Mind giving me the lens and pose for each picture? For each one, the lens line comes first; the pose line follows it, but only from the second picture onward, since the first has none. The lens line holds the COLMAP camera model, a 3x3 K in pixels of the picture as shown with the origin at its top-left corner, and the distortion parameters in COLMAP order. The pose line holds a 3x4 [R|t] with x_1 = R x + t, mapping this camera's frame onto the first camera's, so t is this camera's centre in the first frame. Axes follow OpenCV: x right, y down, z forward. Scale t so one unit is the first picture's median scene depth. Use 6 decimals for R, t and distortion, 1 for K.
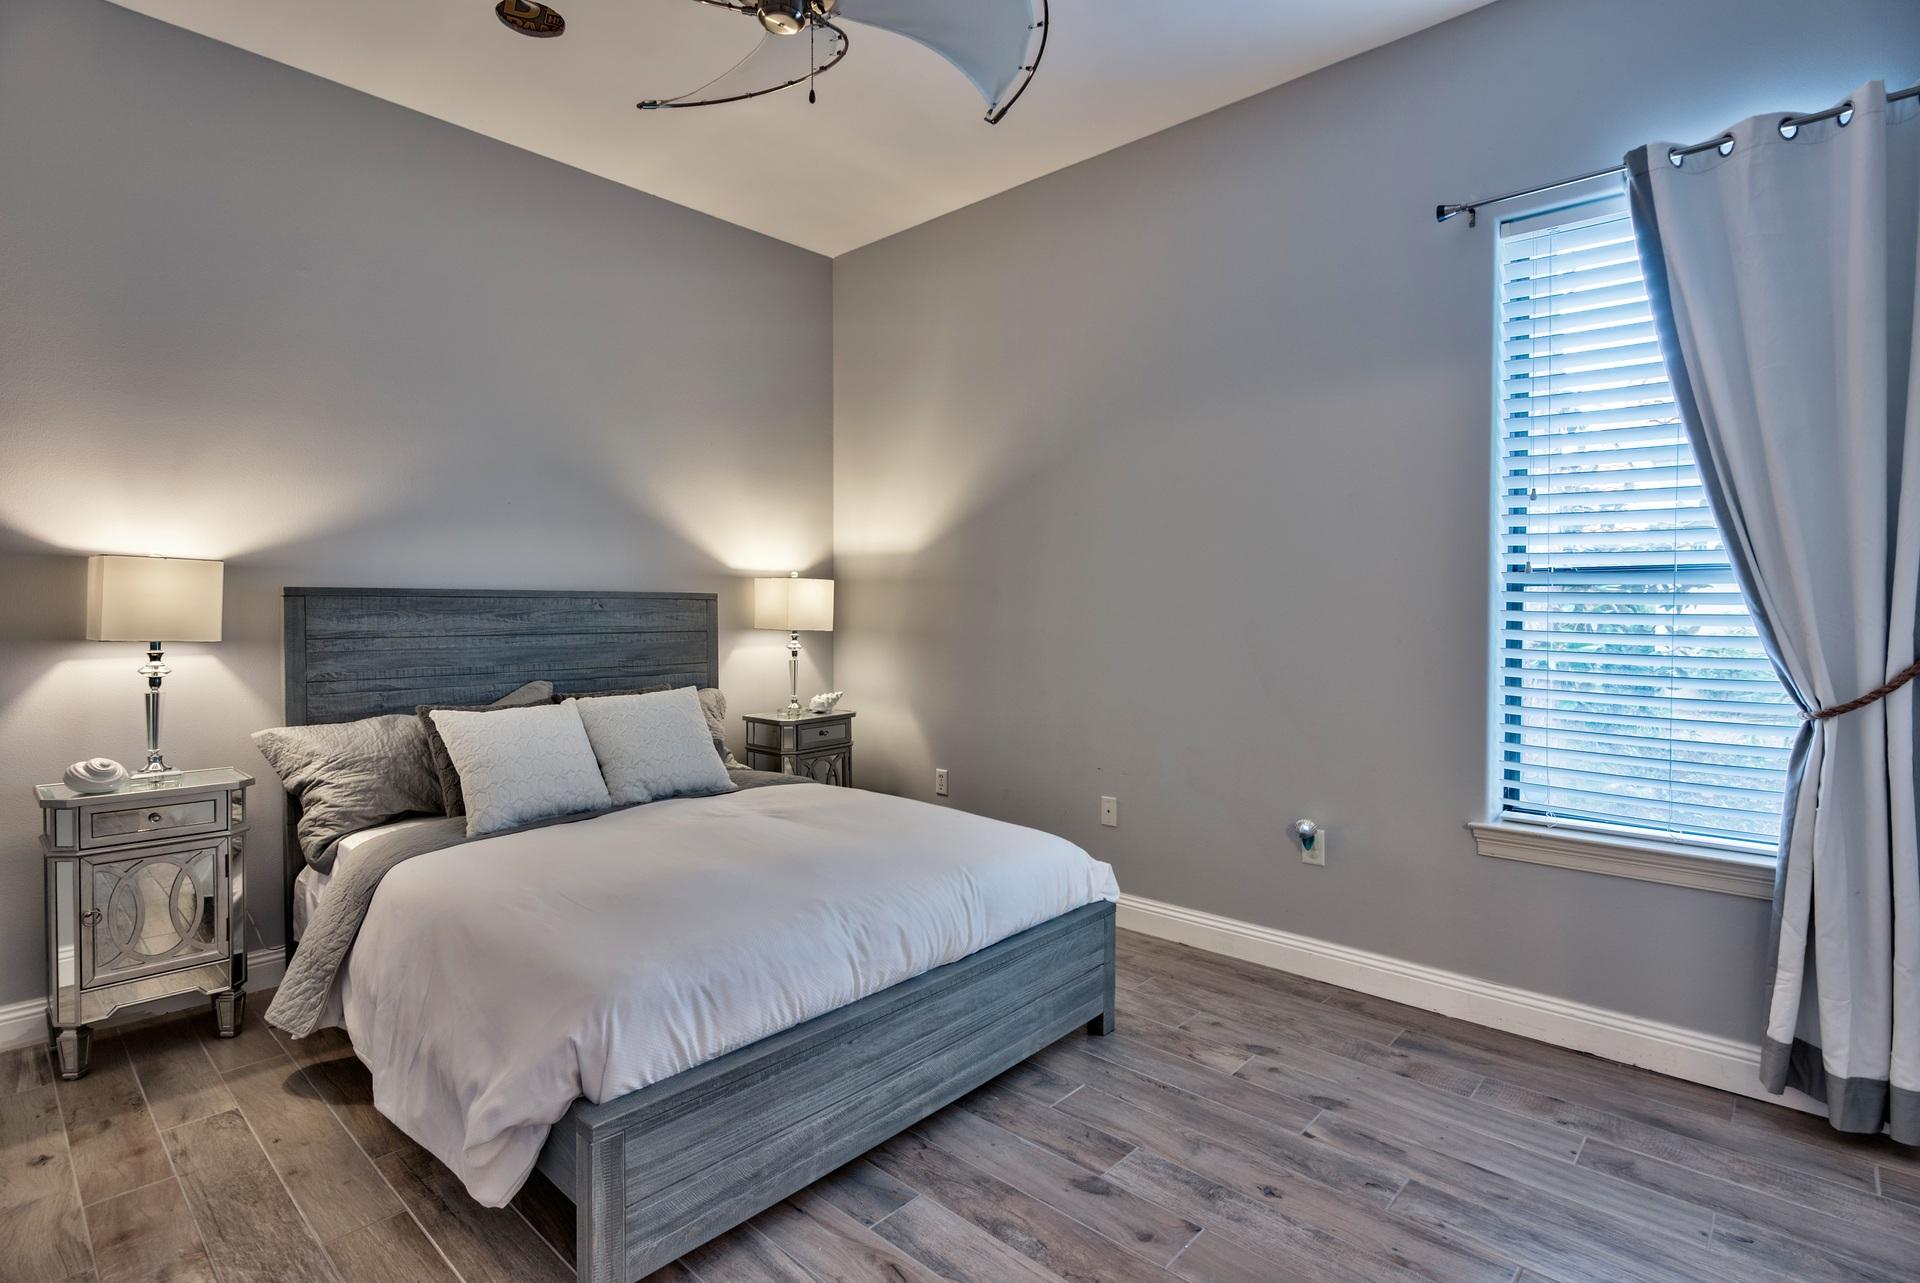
lens RADIAL K [[939.8, 0, 960.0], [0, 939.8, 641.5], [0, 0, 1]] dist [-0.003541, -0.001517]
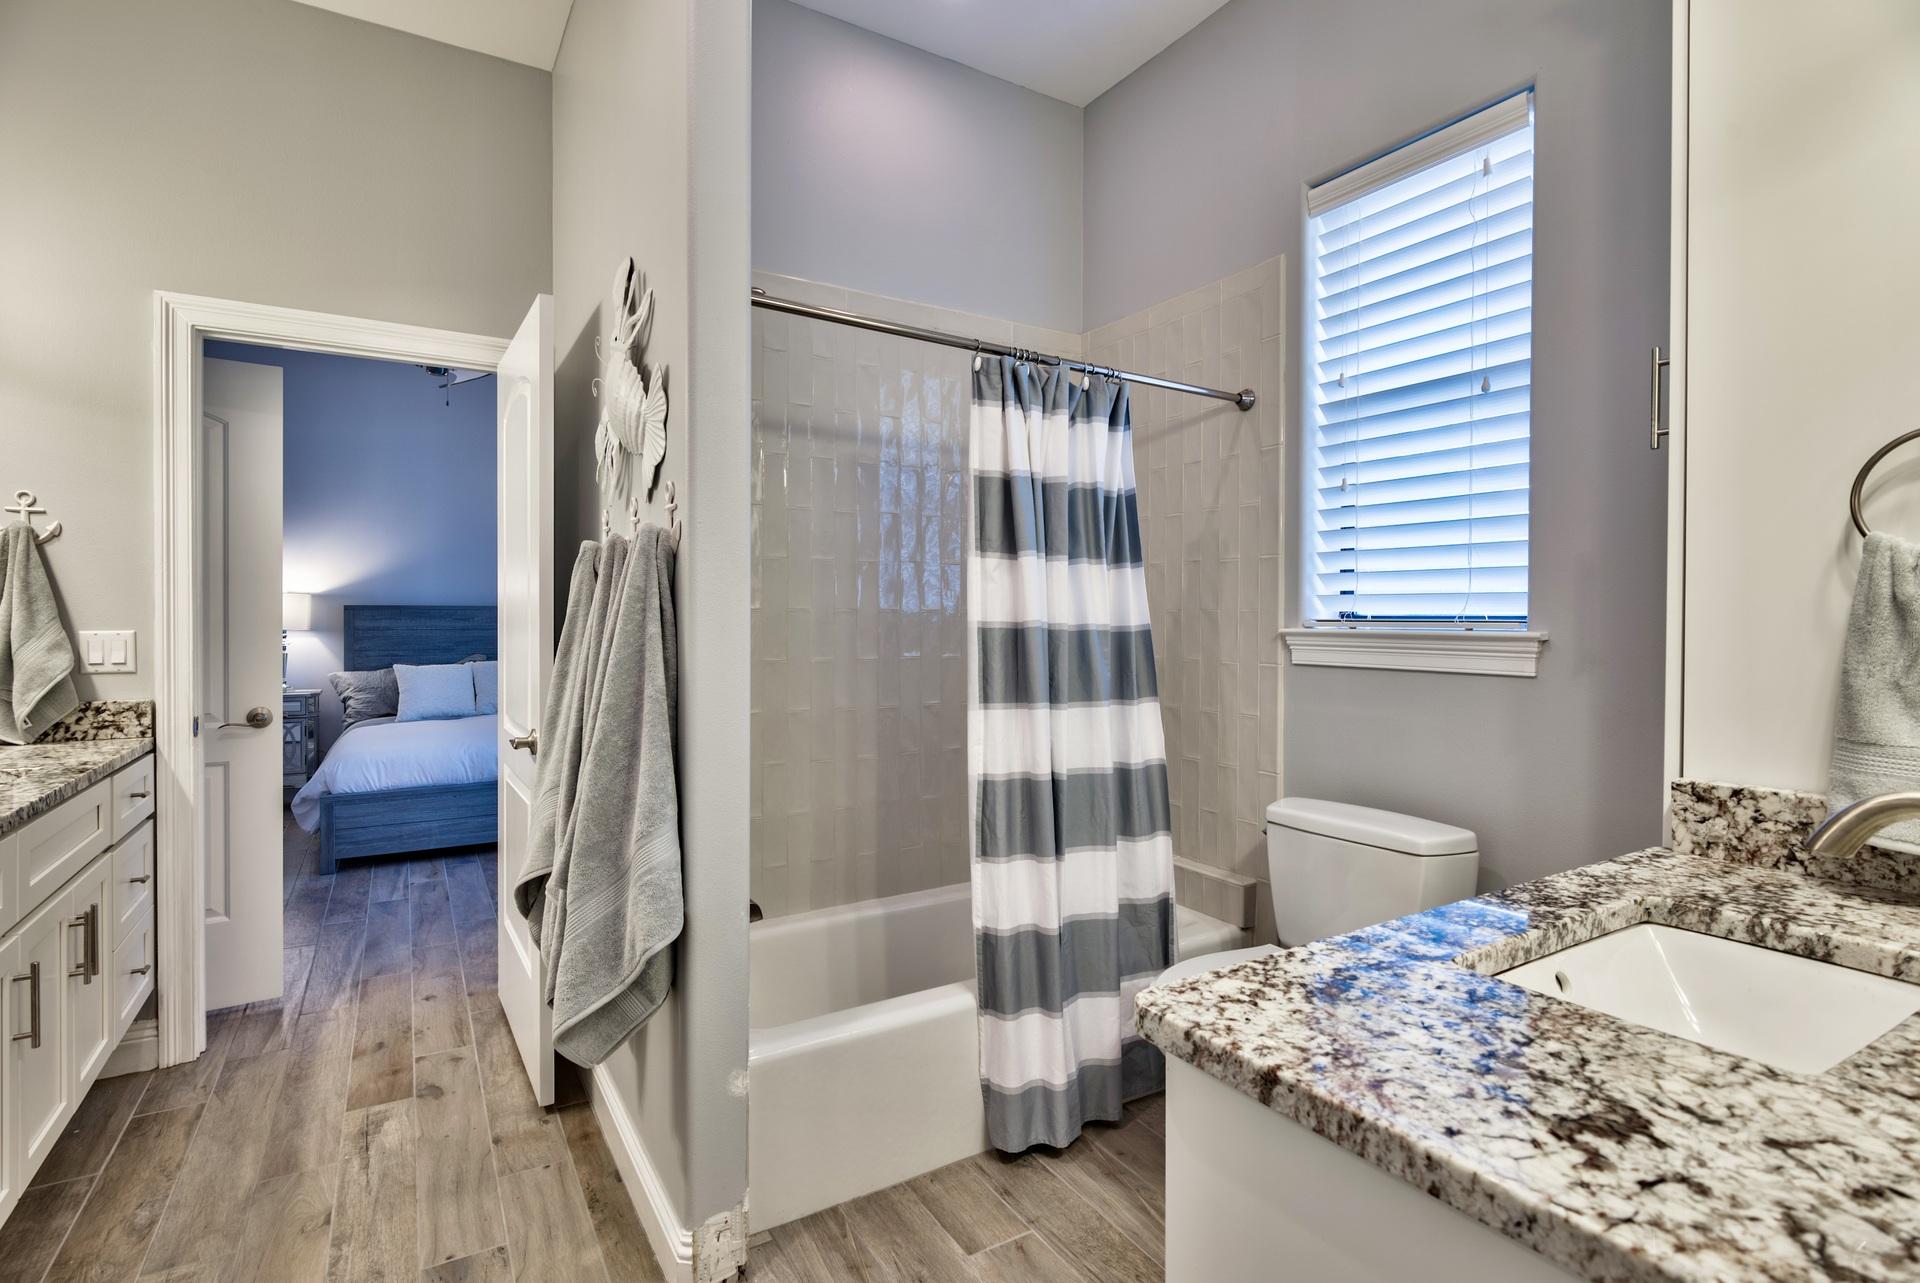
lens RADIAL K [[939.8, 0, 960.0], [0, 939.8, 641.5], [0, 0, 1]] dist [-0.003541, -0.001517]
pose [[0.960106, 0.011985, -0.279379, 1.230123], [-0.013215, 0.999910, -0.002520, 0.010552], [0.279323, 0.006111, 0.960178, -0.655606]]
